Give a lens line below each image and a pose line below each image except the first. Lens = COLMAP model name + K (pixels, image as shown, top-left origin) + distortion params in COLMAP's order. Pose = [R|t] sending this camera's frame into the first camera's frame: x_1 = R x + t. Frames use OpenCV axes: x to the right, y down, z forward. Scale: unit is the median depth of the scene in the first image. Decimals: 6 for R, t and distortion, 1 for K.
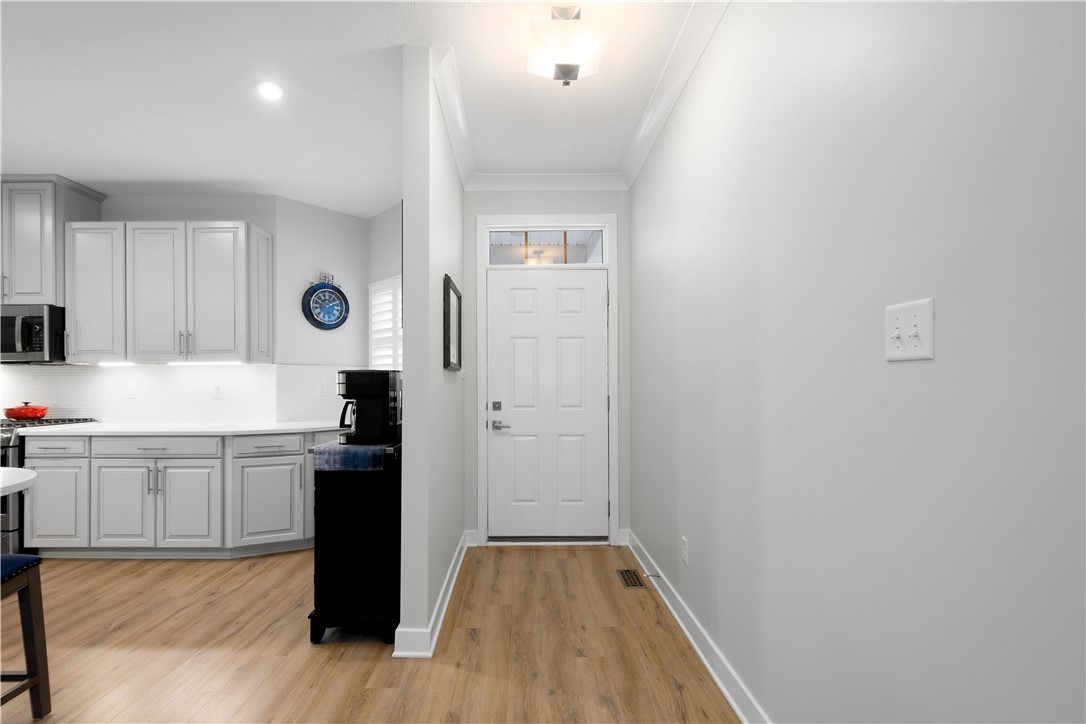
lens RADIAL K [[485.4, 0, 524.0], [0, 485.4, 382.7], [0, 0, 1]] dist [0.004122, -0.000163]
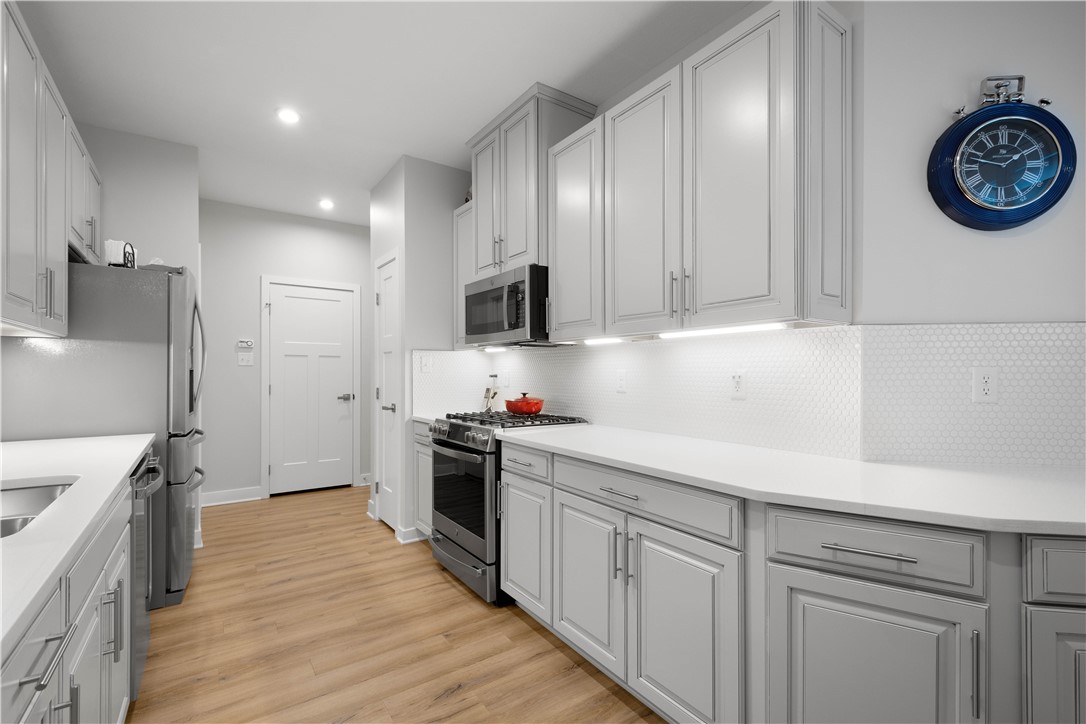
lens RADIAL K [[479.9, 0, 539.6], [0, 479.9, 371.9], [0, 0, 1]] dist [0.004164, -0.000414]
pose [[0.566255, 0.003761, -0.824221, -0.359152], [-0.000139, 0.999990, 0.004468, 0.001290], [0.824230, -0.002415, 0.566250, 0.590483]]
